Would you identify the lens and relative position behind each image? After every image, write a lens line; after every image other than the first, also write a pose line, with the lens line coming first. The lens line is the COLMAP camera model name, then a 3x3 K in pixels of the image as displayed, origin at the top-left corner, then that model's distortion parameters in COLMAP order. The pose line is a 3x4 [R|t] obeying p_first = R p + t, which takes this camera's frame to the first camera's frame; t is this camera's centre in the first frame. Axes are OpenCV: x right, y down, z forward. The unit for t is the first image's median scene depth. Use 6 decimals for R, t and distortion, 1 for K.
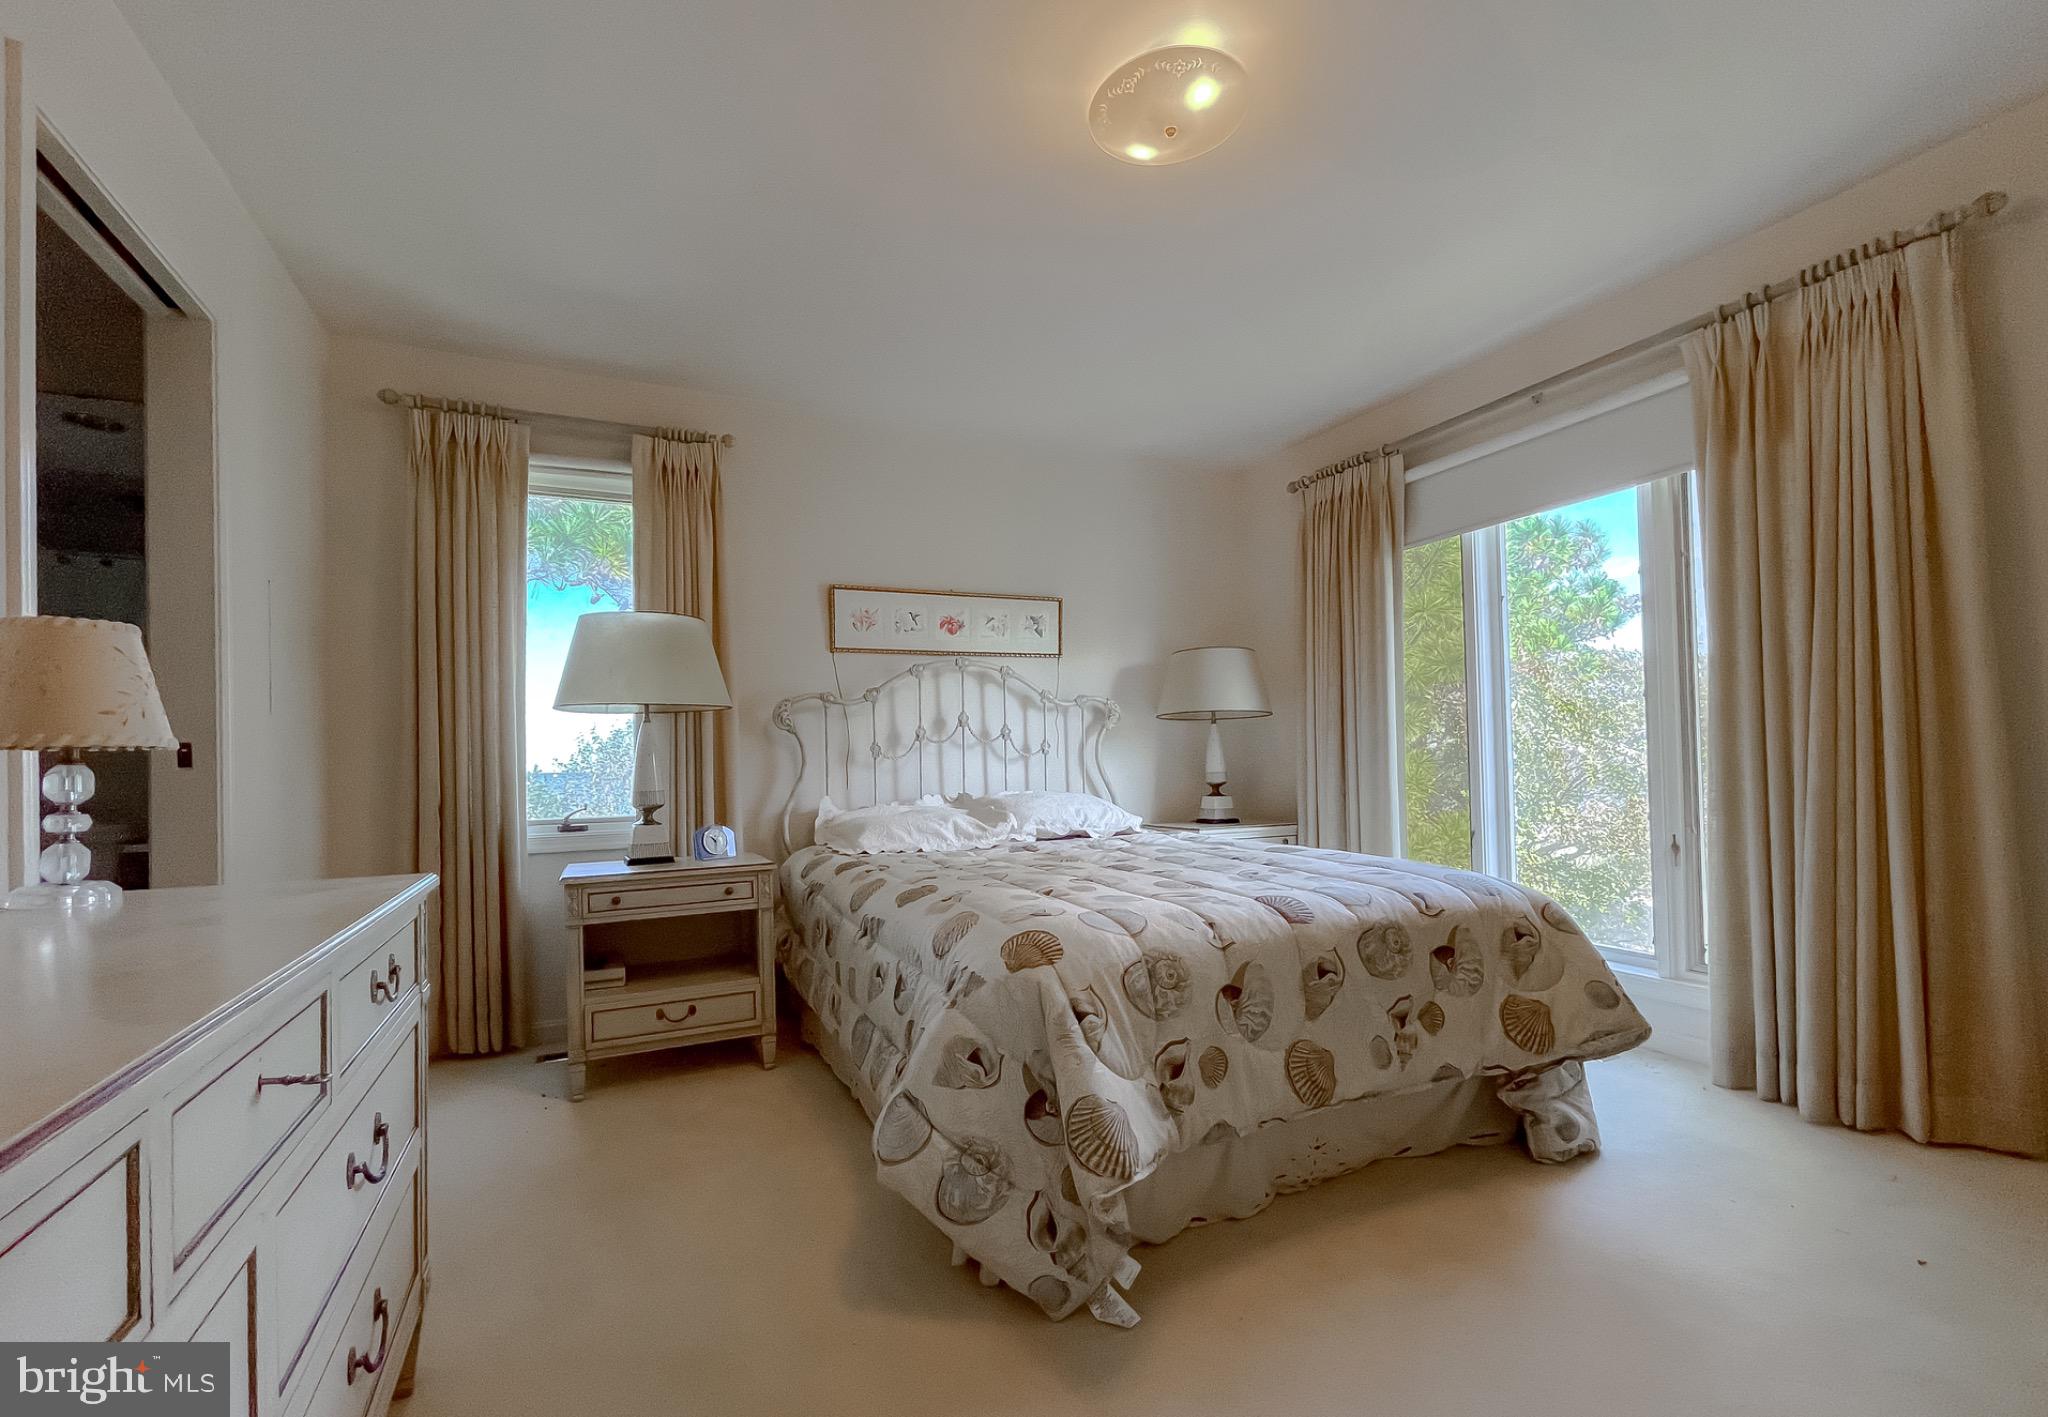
lens RADIAL K [[856.6, 0, 1027.8], [0, 856.6, 756.0], [0, 0, 1]] dist [-0.000275, -0.000313]
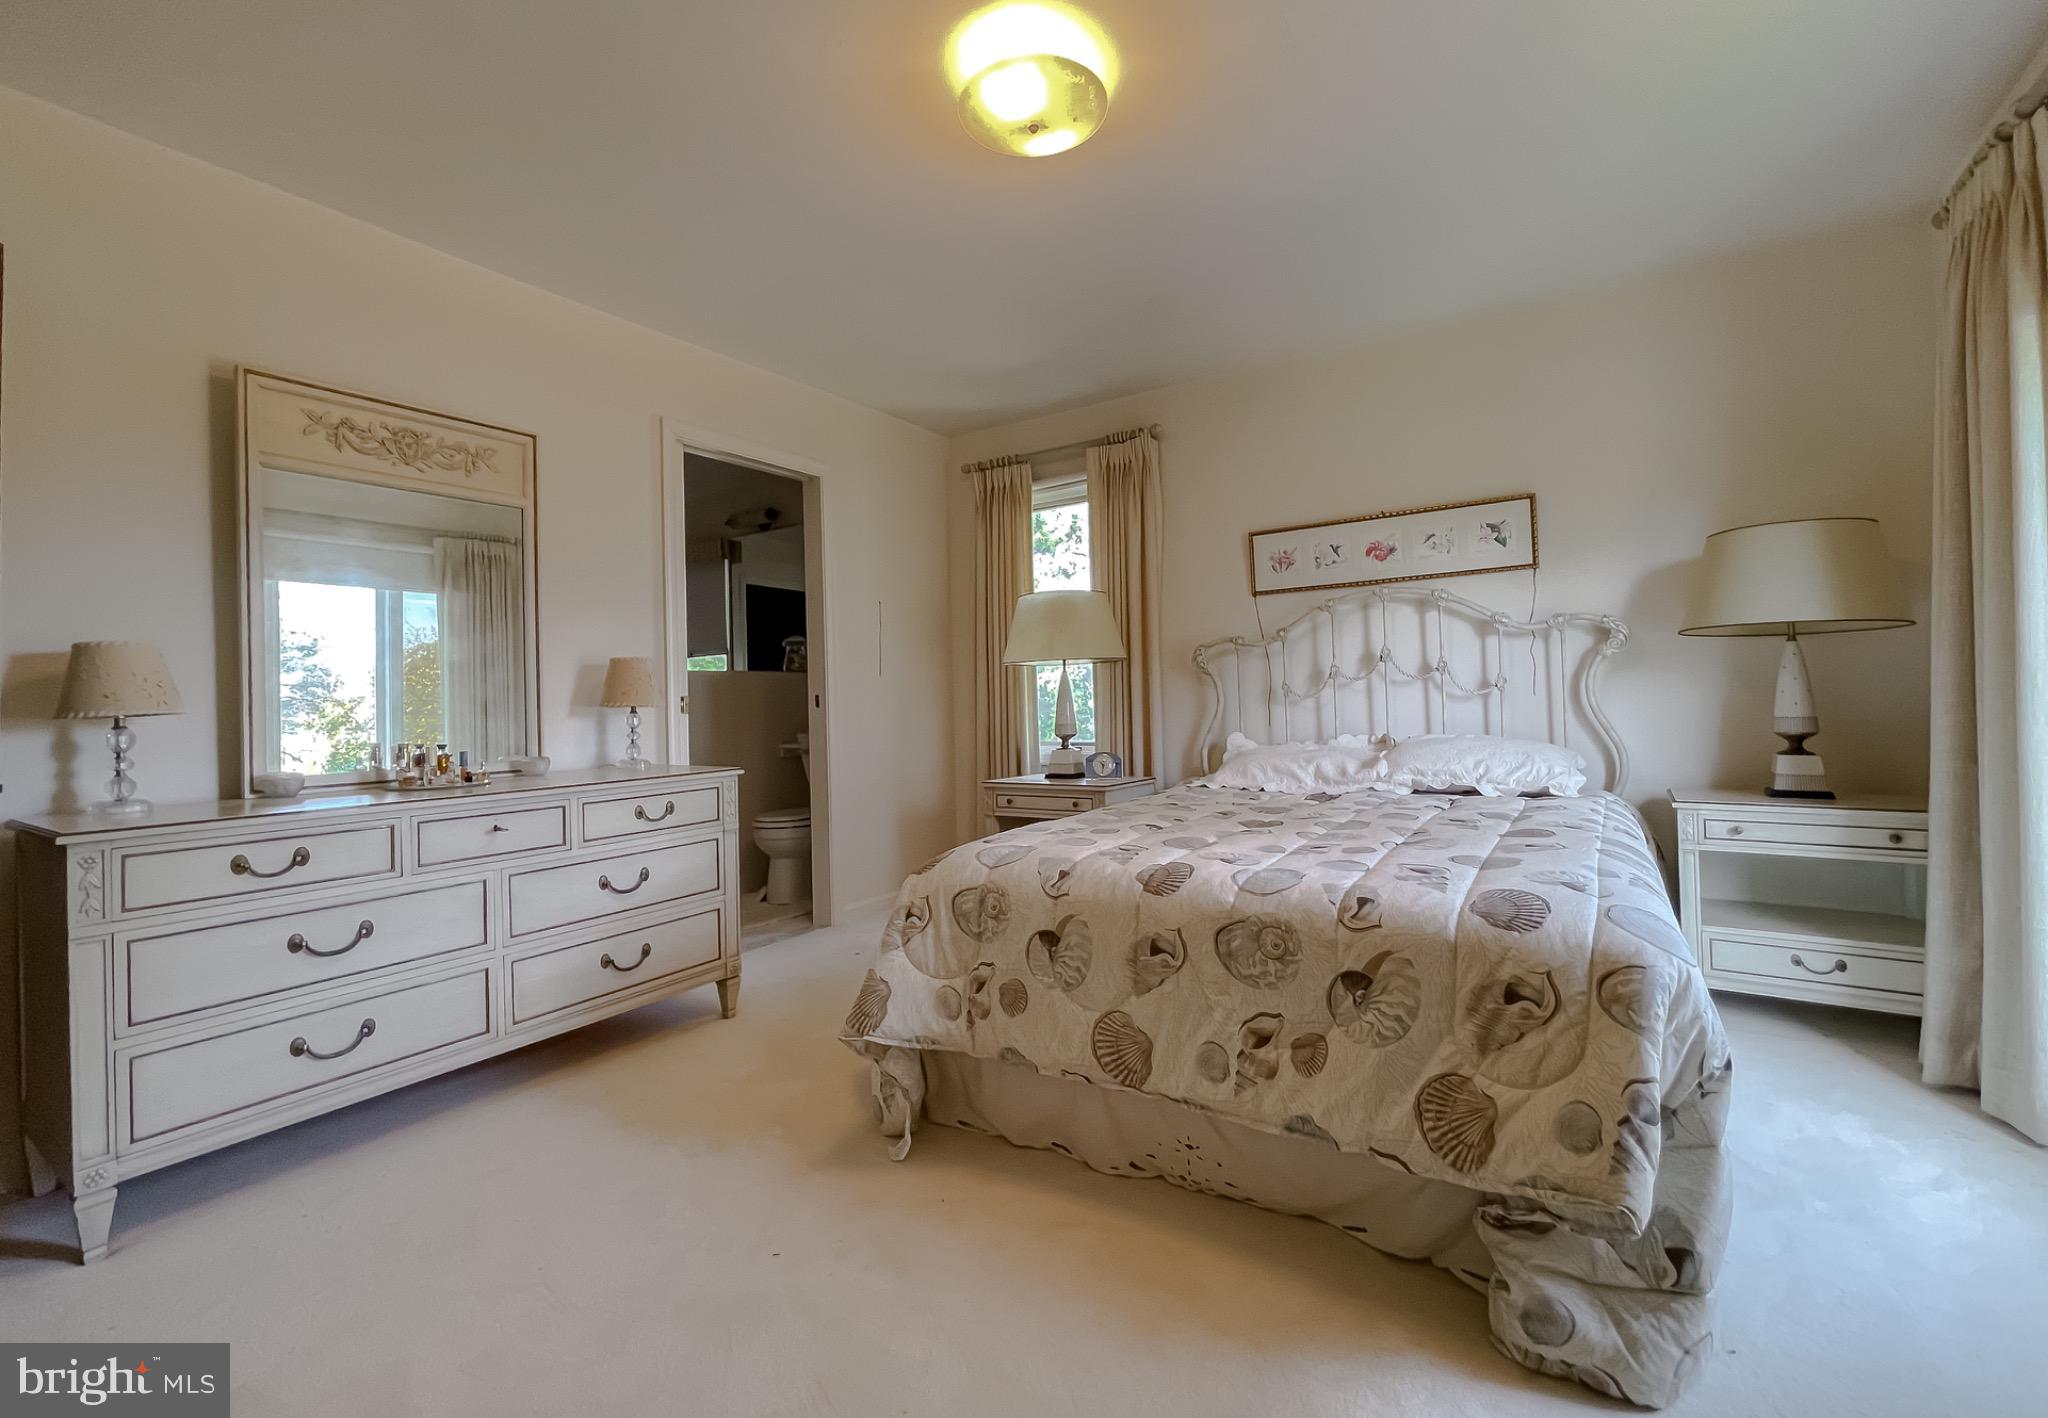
lens RADIAL K [[848.8, 0, 1024.0], [0, 848.8, 709.0], [0, 0, 1]] dist [0.000841, 0.000191]
pose [[0.528876, 0.015365, -0.848560, 0.606209], [0.016359, 0.999466, 0.028293, -0.019438], [0.848541, -0.028845, 0.528342, 0.238310]]
